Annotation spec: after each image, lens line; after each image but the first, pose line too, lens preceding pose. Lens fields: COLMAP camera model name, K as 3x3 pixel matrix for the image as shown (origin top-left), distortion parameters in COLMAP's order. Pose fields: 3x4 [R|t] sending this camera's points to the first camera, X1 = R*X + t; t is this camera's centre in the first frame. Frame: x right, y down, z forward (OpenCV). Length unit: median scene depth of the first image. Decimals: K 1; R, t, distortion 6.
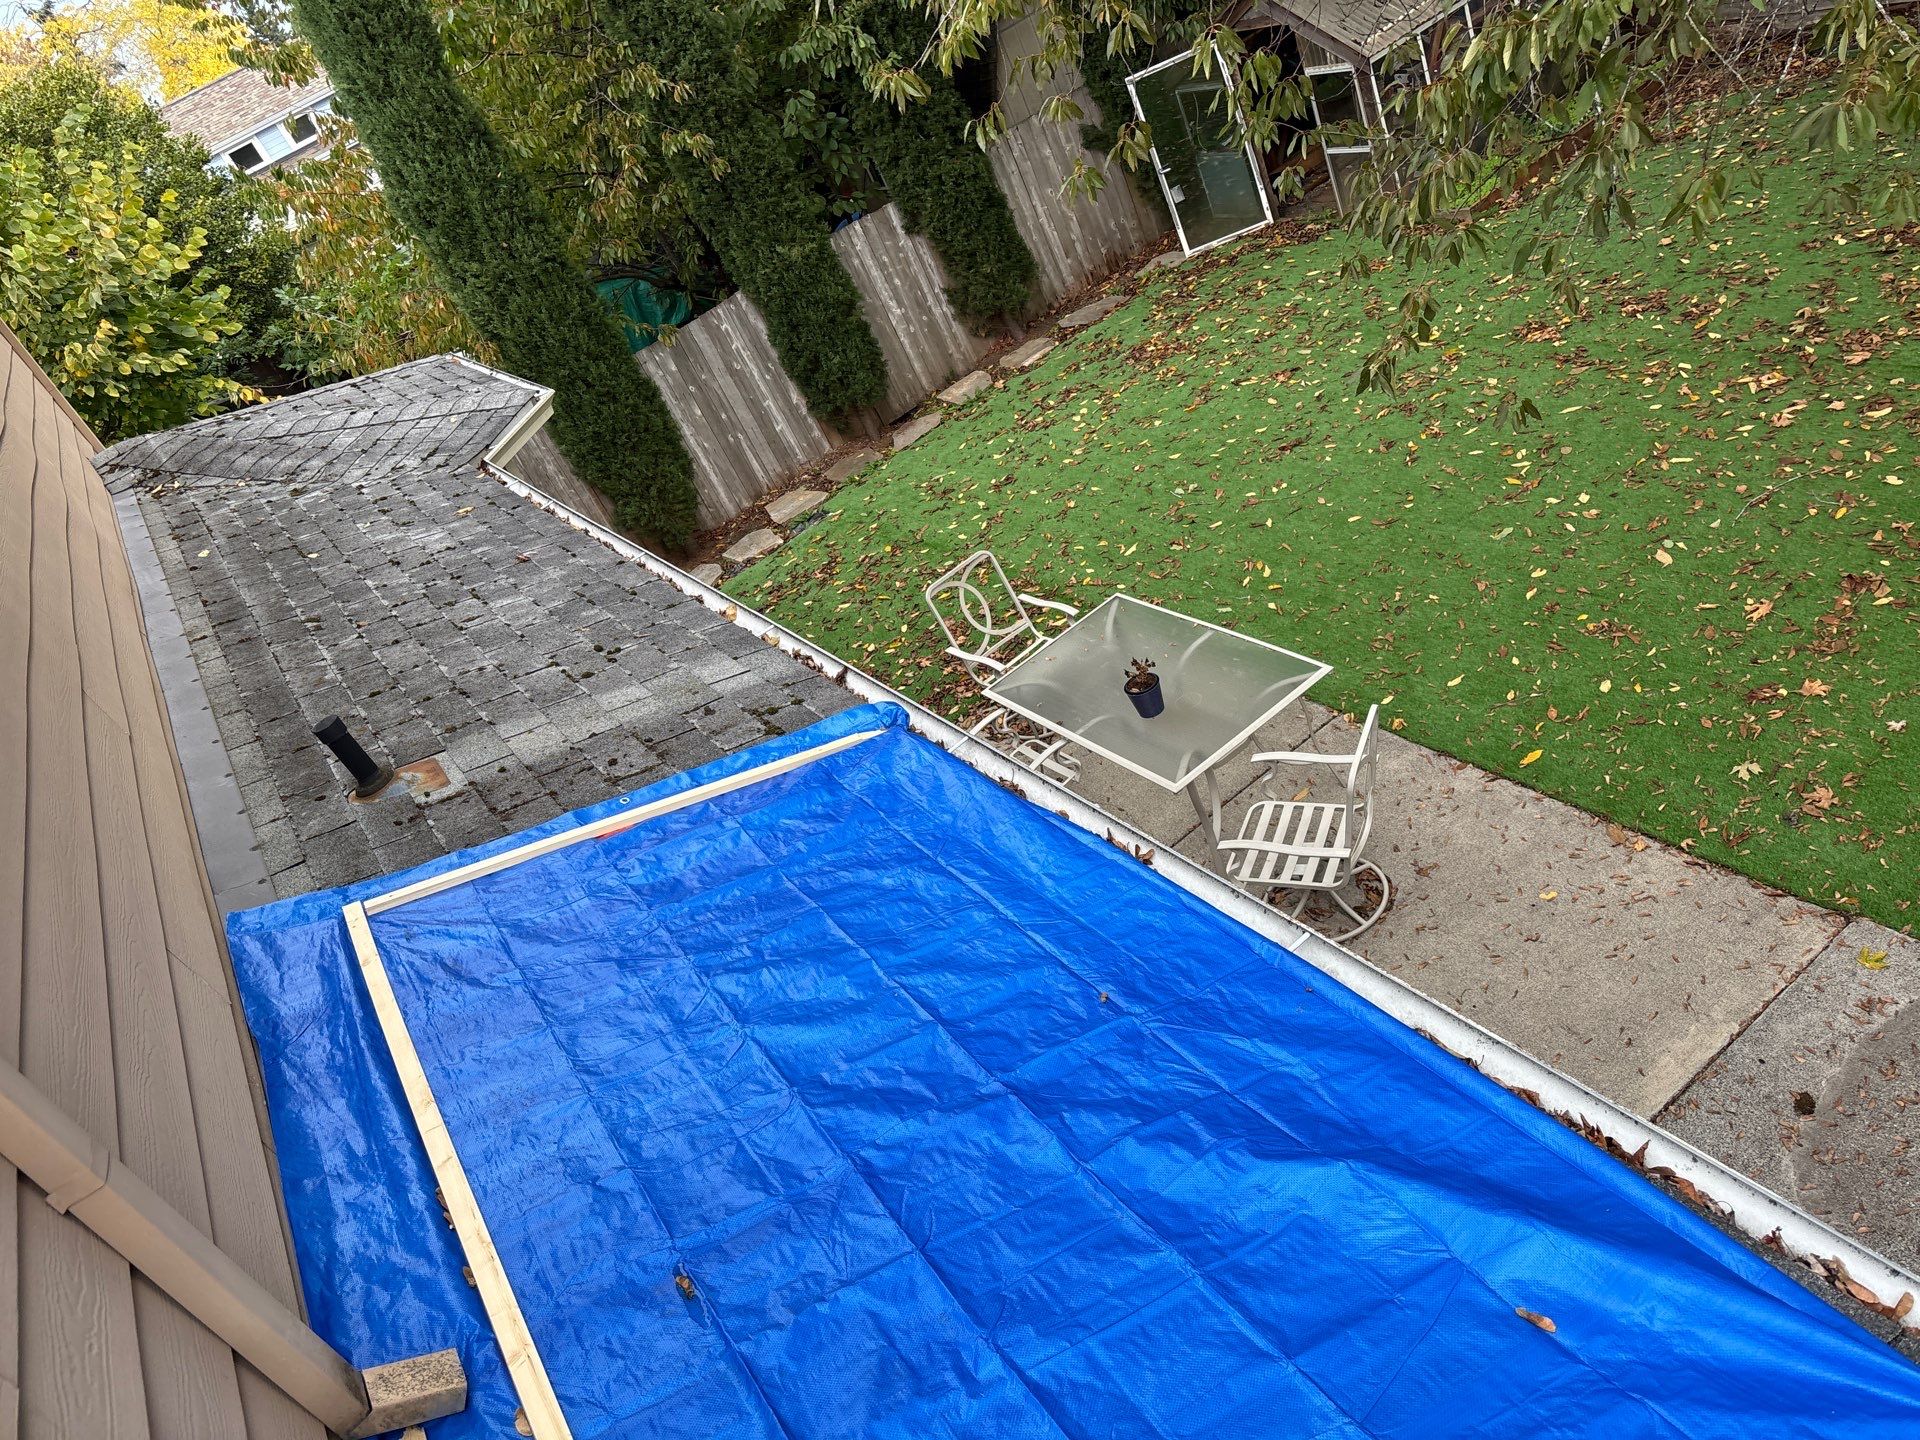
lens RADIAL K [[1461.0, 0, 967.8], [0, 1461.0, 693.8], [0, 0, 1]] dist [0.033401, -0.024173]
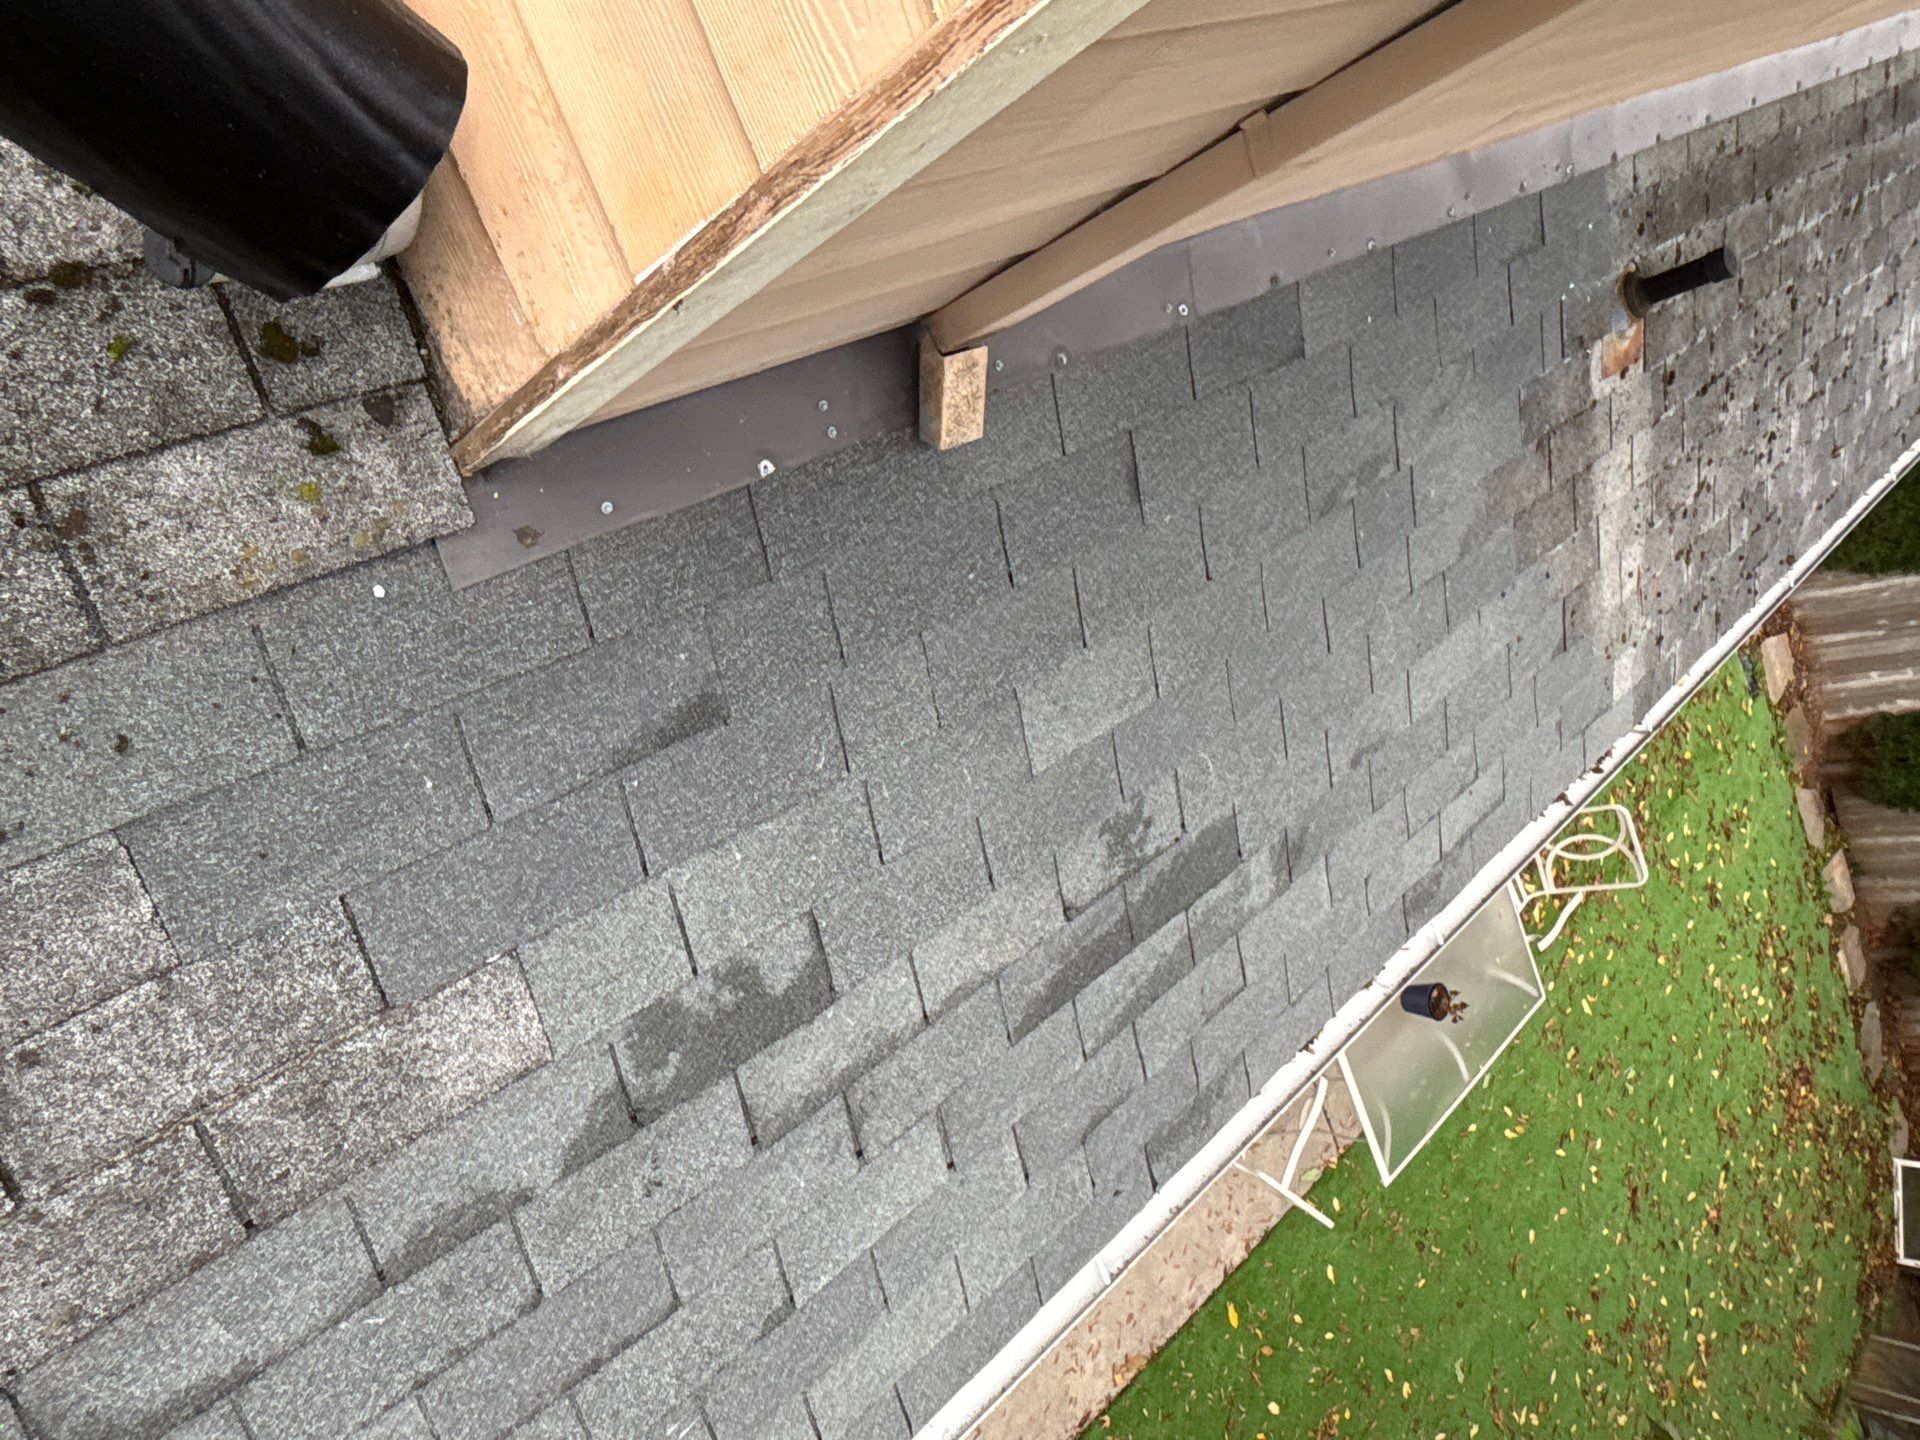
lens RADIAL K [[1331.3, 0, 960.3], [0, 1331.3, 733.8], [0, 0, 1]] dist [0.041706, -0.074627]
pose [[-0.311579, 0.938895, 0.146267, -0.081846], [-0.873326, -0.343612, 0.345299, 0.026154], [0.374459, -0.020151, 0.927025, 0.056538]]
